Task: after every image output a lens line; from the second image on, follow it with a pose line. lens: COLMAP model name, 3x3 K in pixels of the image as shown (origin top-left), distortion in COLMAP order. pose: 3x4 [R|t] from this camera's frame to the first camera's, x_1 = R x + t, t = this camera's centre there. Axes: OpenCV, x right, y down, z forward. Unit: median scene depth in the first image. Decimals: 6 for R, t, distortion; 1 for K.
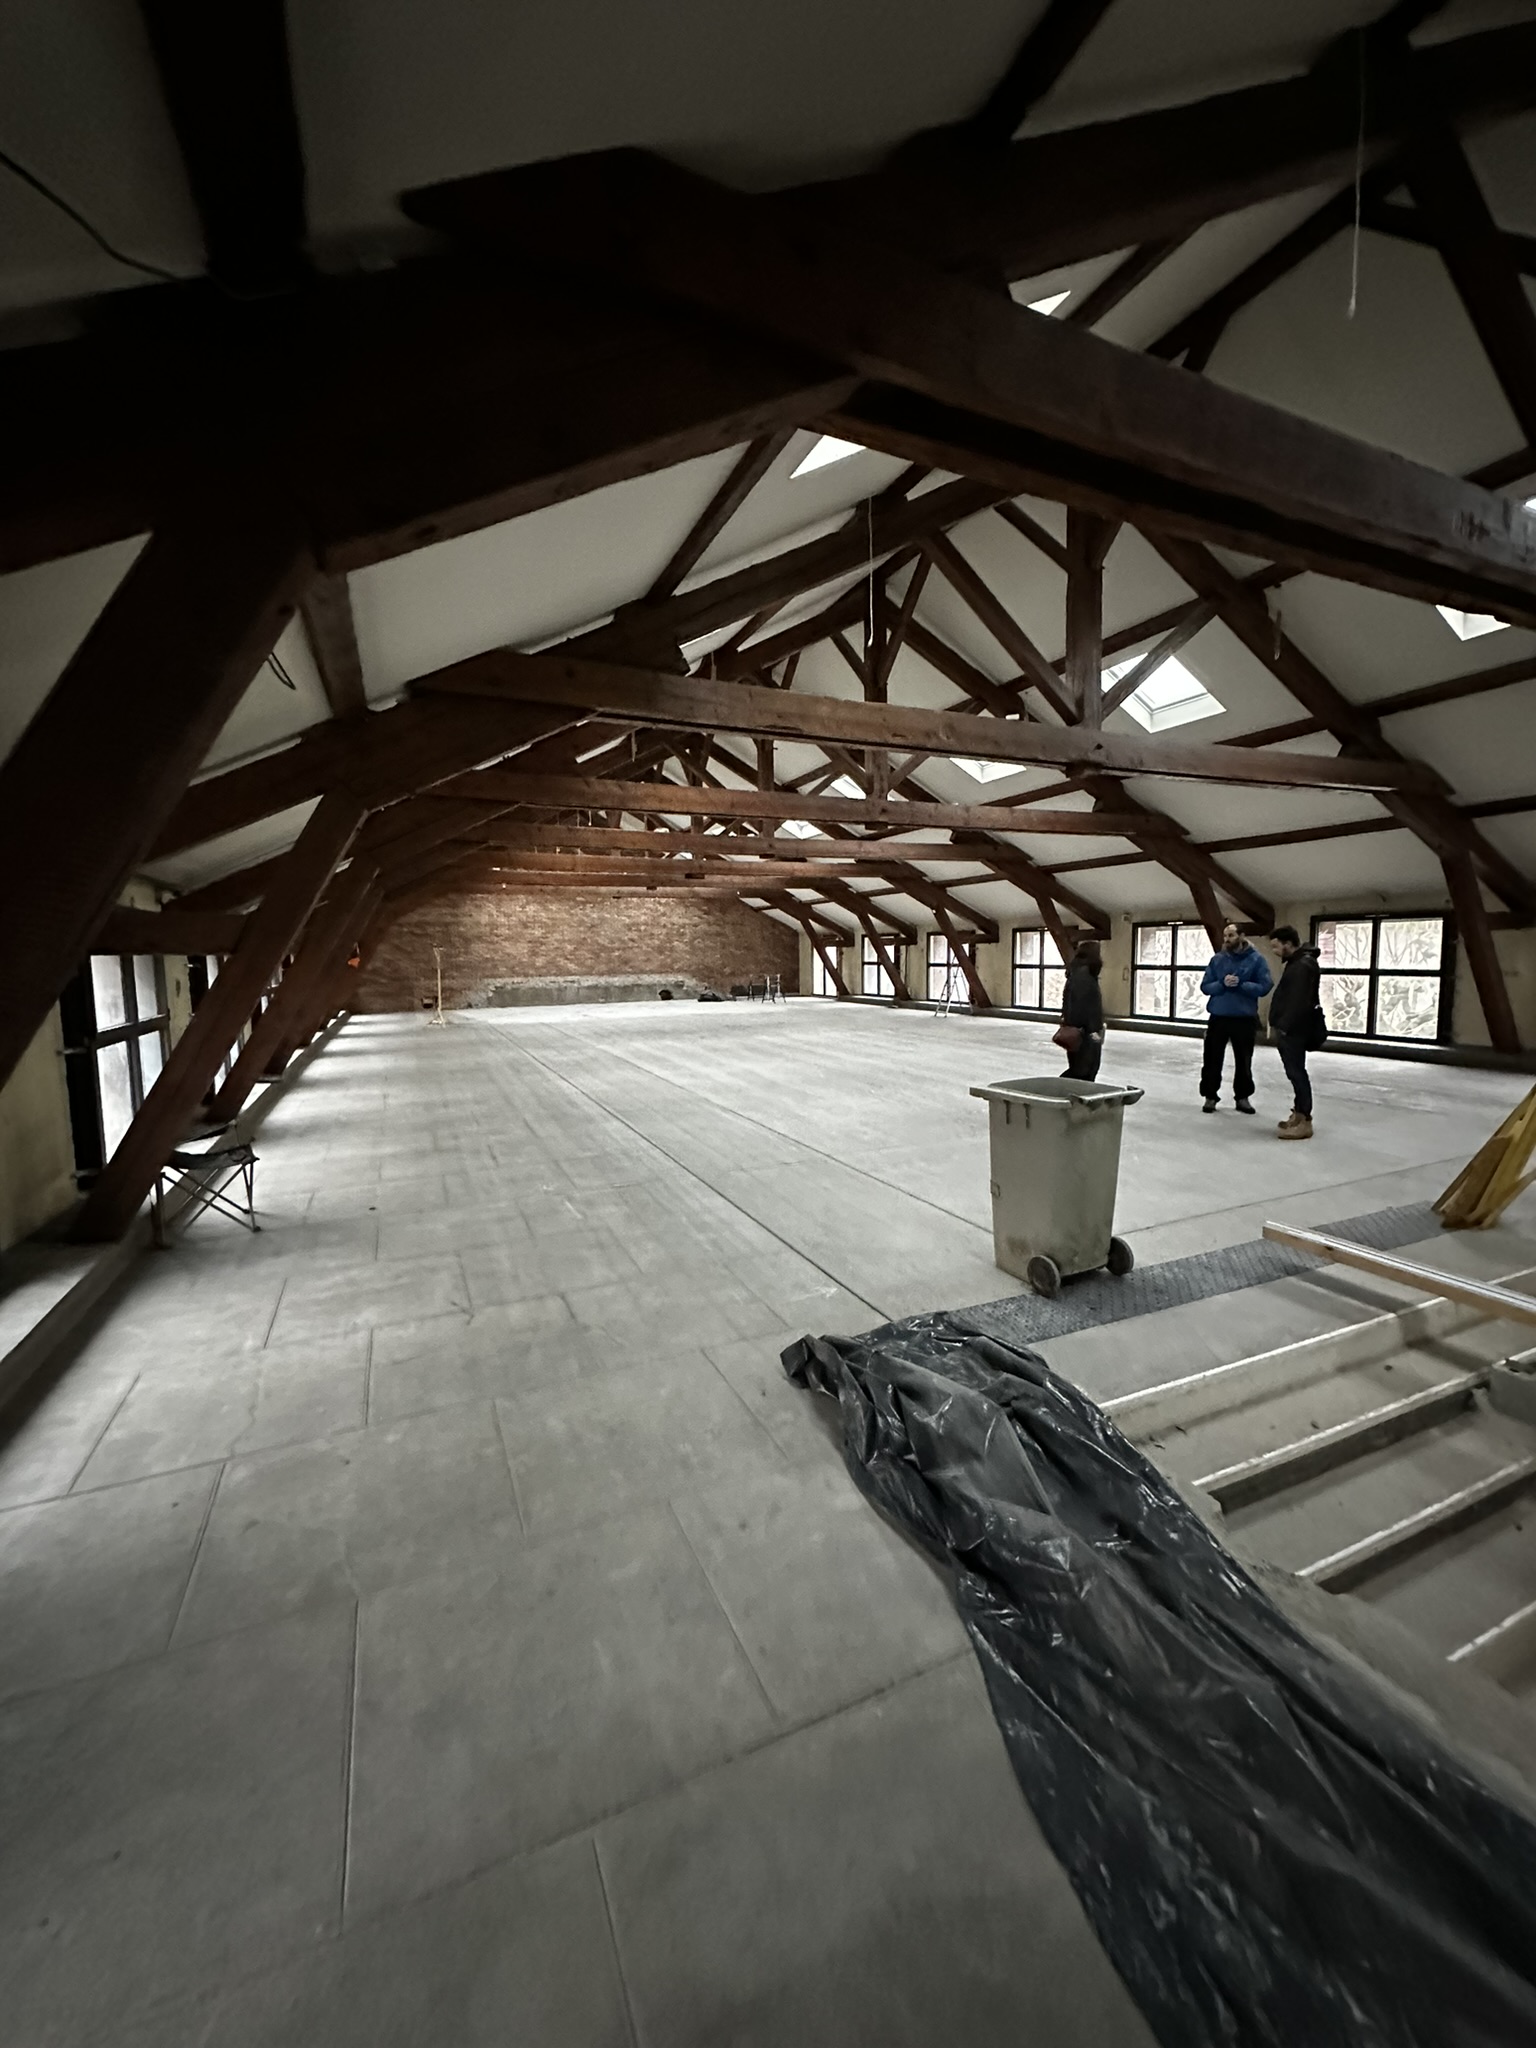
lens RADIAL K [[816.9, 0, 764.0], [0, 816.9, 1026.2], [0, 0, 1]] dist [-0.000516, -0.000022]
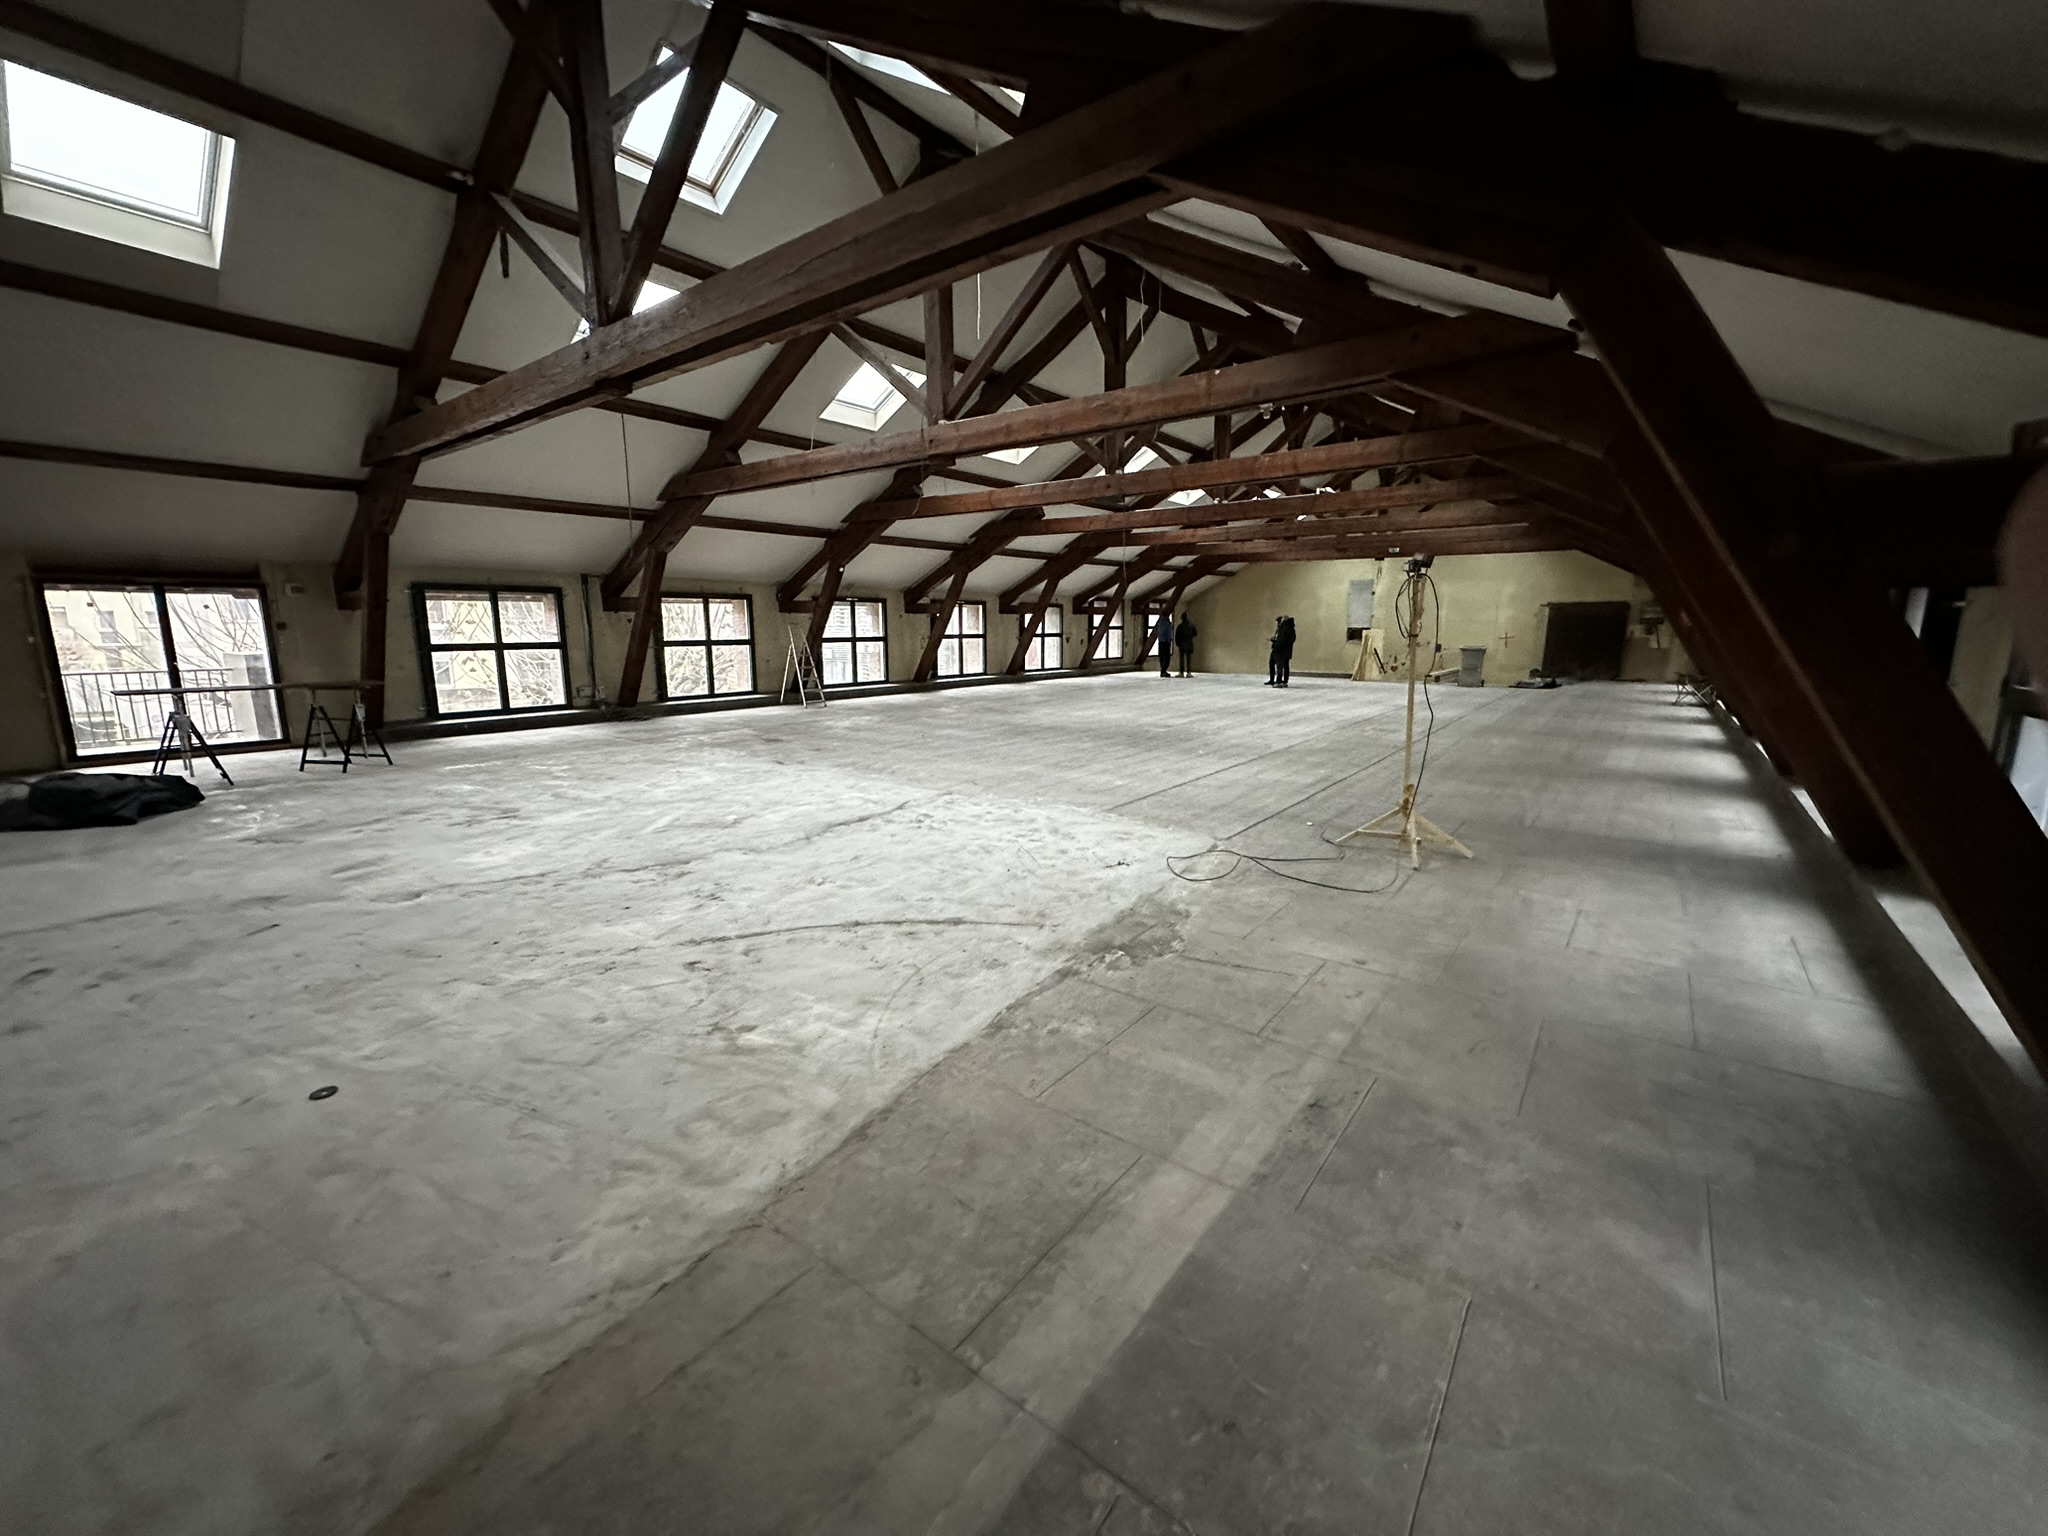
lens RADIAL K [[816.9, 0, 1018.9], [0, 816.9, 763.2], [0, 0, 1]] dist [-0.000516, -0.000022]
pose [[-0.467435, -0.144727, 0.872100, -0.538368], [0.081520, 0.975248, 0.205538, -0.100675], [-0.880261, 0.167169, -0.444067, 1.138644]]
